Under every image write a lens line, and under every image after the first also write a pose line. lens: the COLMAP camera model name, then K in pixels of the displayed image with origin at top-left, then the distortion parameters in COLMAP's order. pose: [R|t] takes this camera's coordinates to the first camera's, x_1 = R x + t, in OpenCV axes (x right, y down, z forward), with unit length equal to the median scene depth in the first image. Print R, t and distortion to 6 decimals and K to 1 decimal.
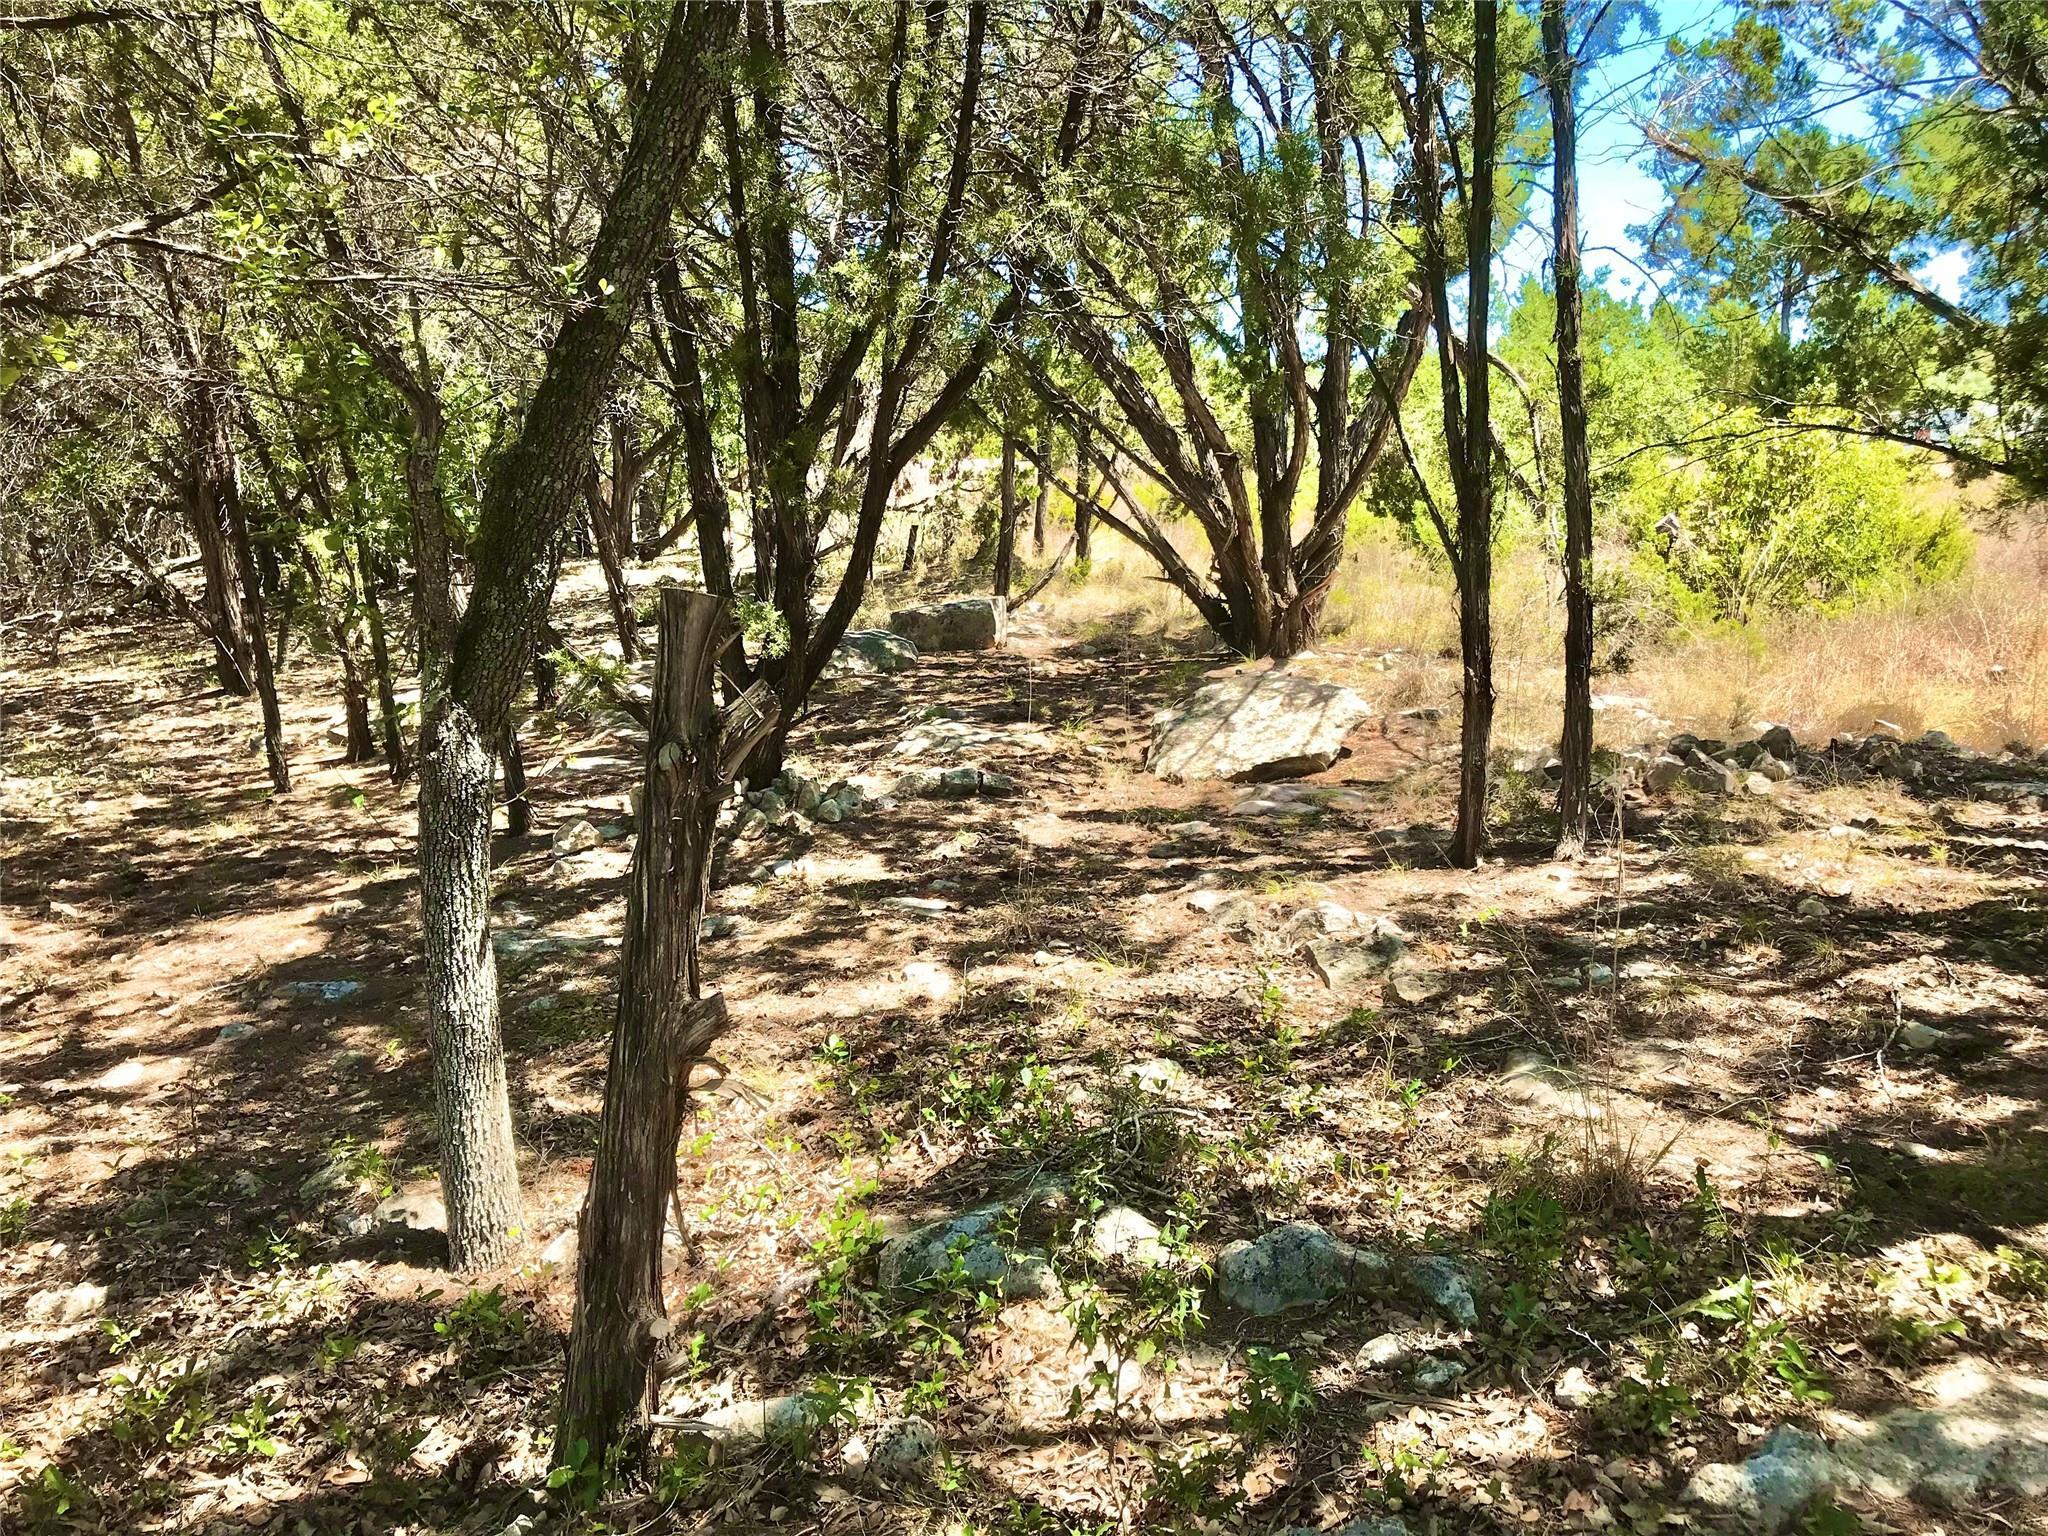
lens RADIAL K [[1653.3, 0, 1033.2], [0, 1653.3, 769.4], [0, 0, 1]] dist [0.012064, -0.022442]
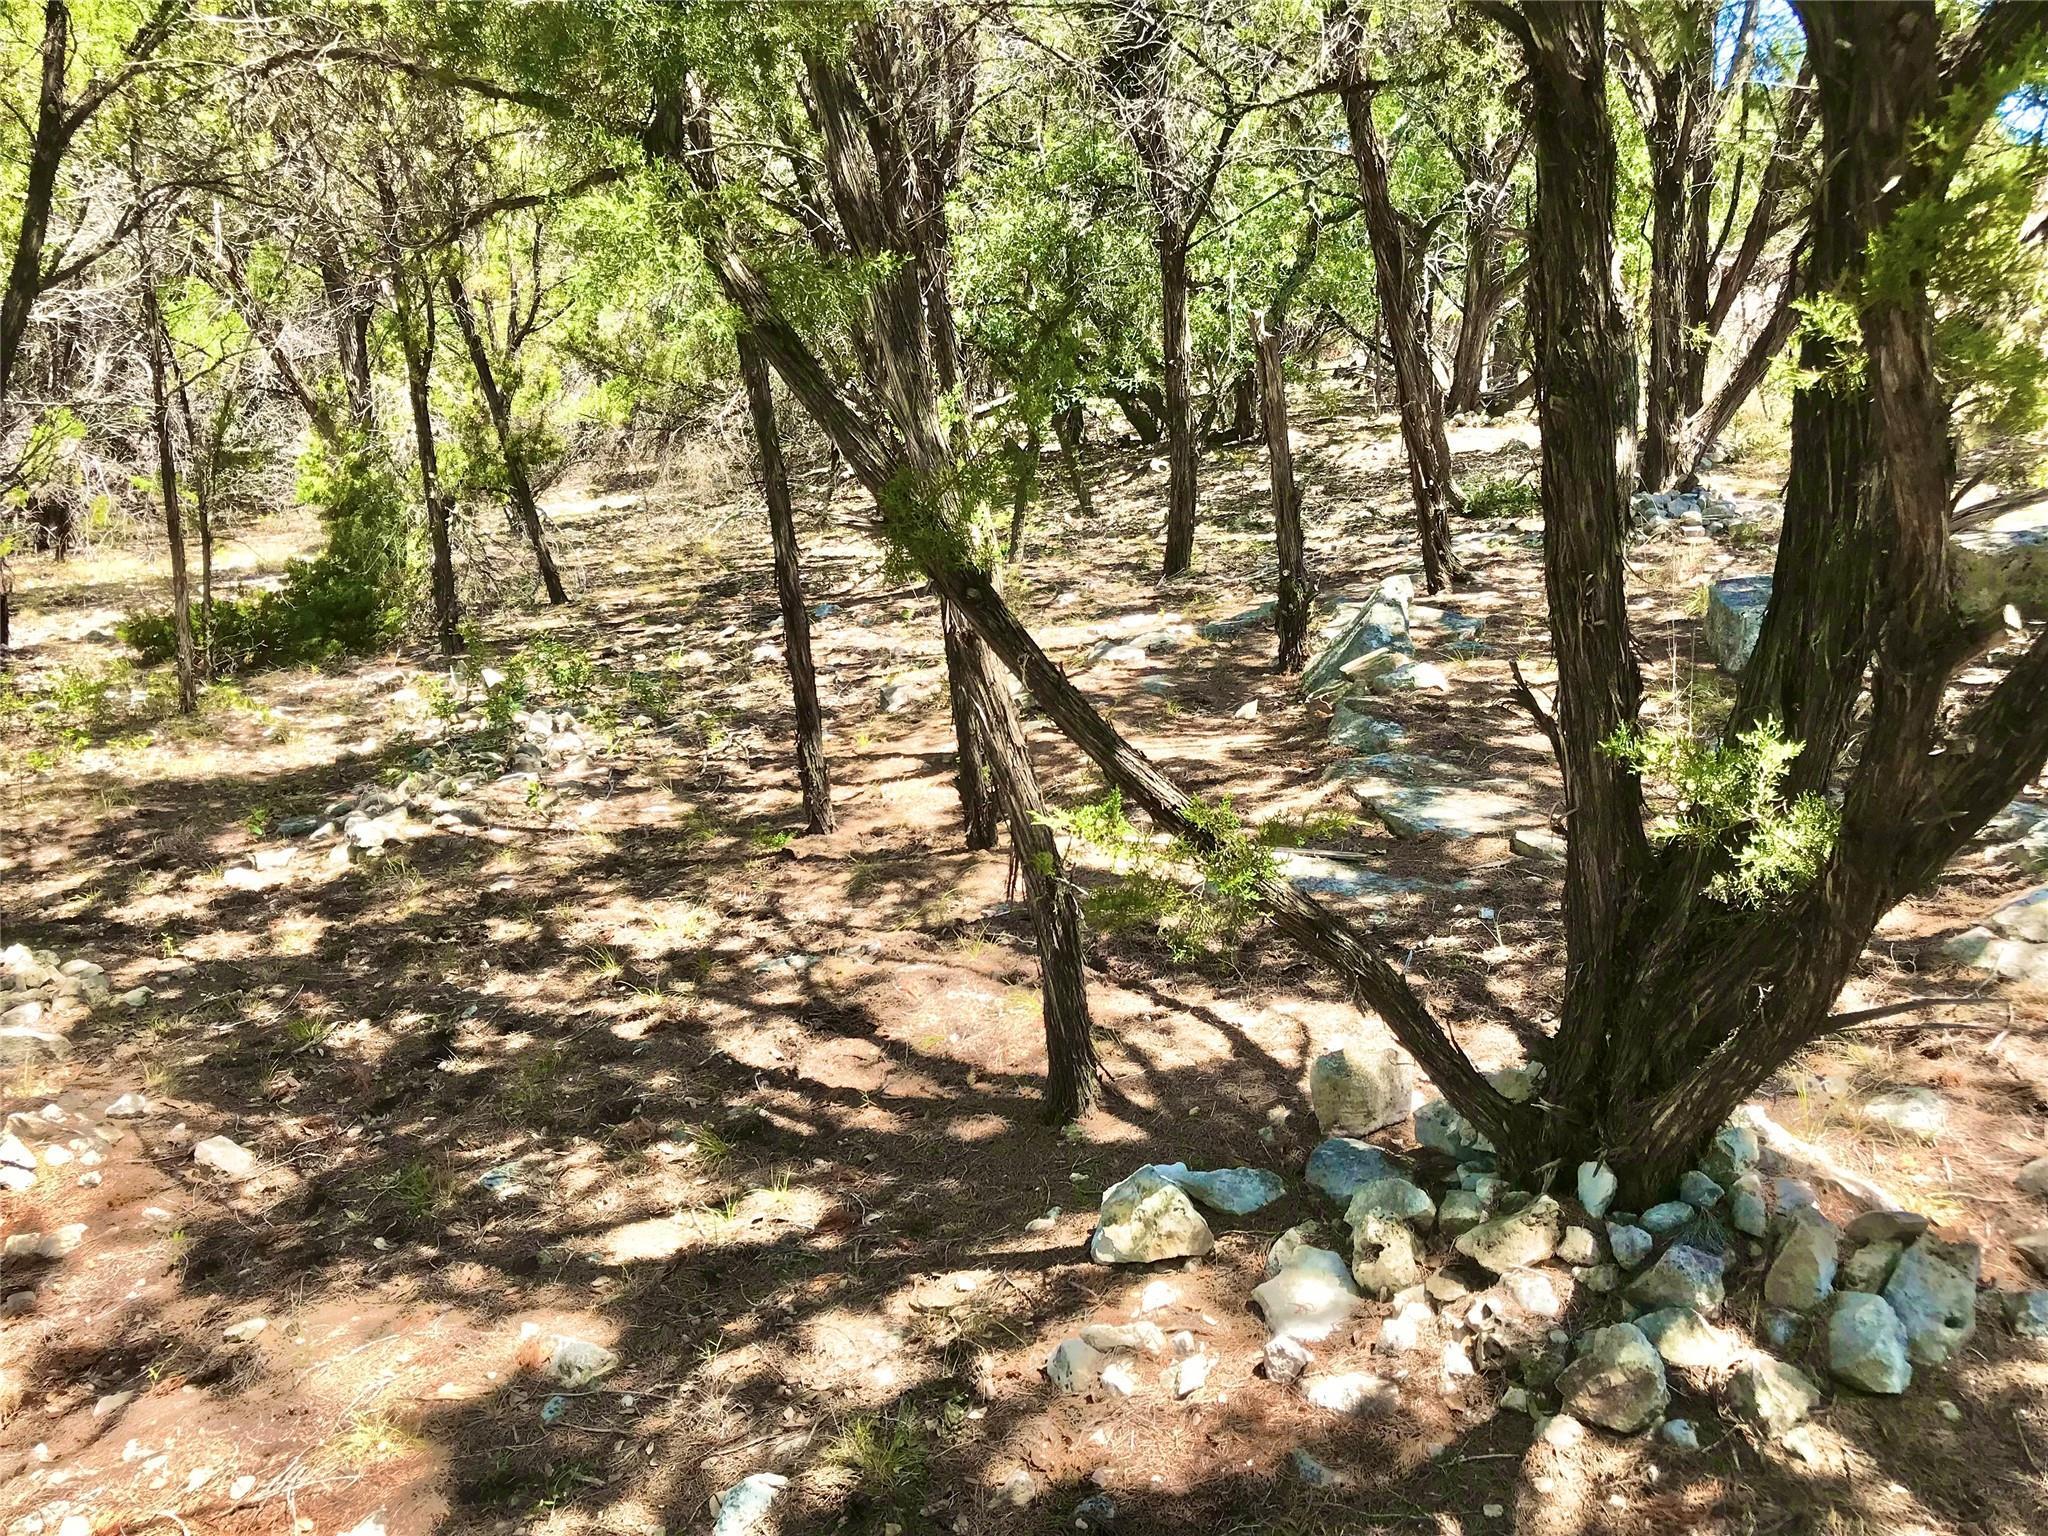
lens RADIAL K [[1653.3, 0, 1031.1], [0, 1653.3, 771.2], [0, 0, 1]] dist [0.012064, -0.022442]
pose [[0.875990, 0.118409, -0.467569, -0.199362], [-0.073330, 0.990824, 0.113535, -0.168011], [0.476723, -0.065169, 0.876635, 1.003448]]
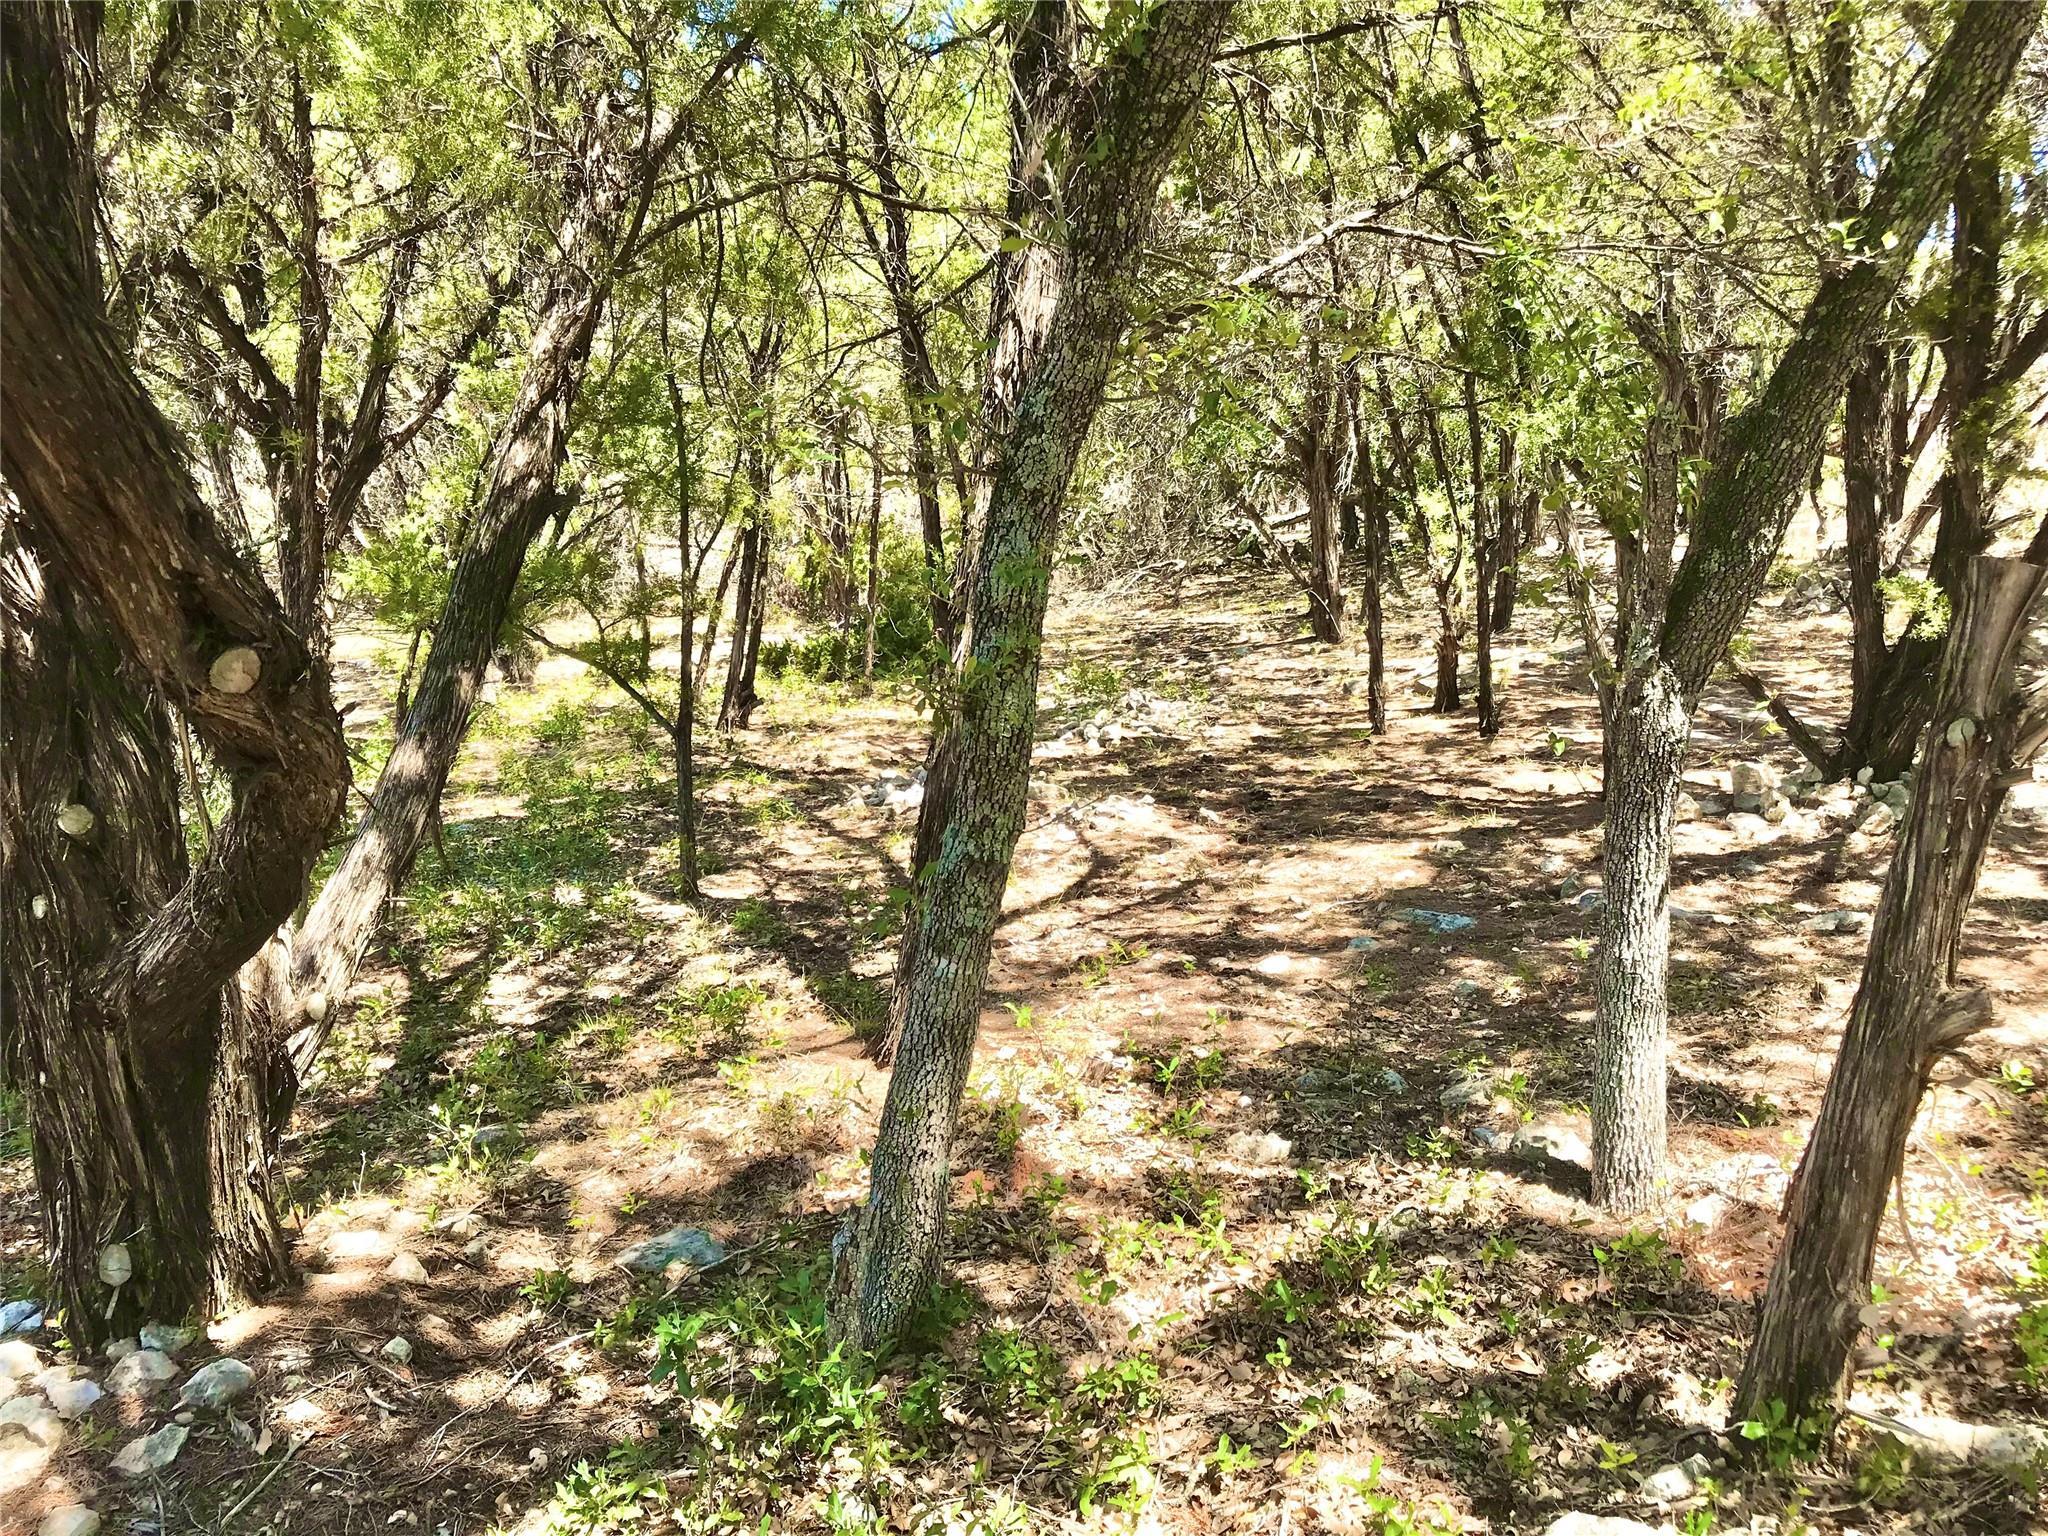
lens RADIAL K [[1653.3, 0, 1032.5], [0, 1653.3, 771.8], [0, 0, 1]] dist [0.012064, -0.022442]
pose [[0.822120, 0.111678, -0.558253, -0.065644], [-0.099875, 0.993656, 0.051698, 0.009953], [0.560485, 0.013254, 0.828059, -0.045617]]
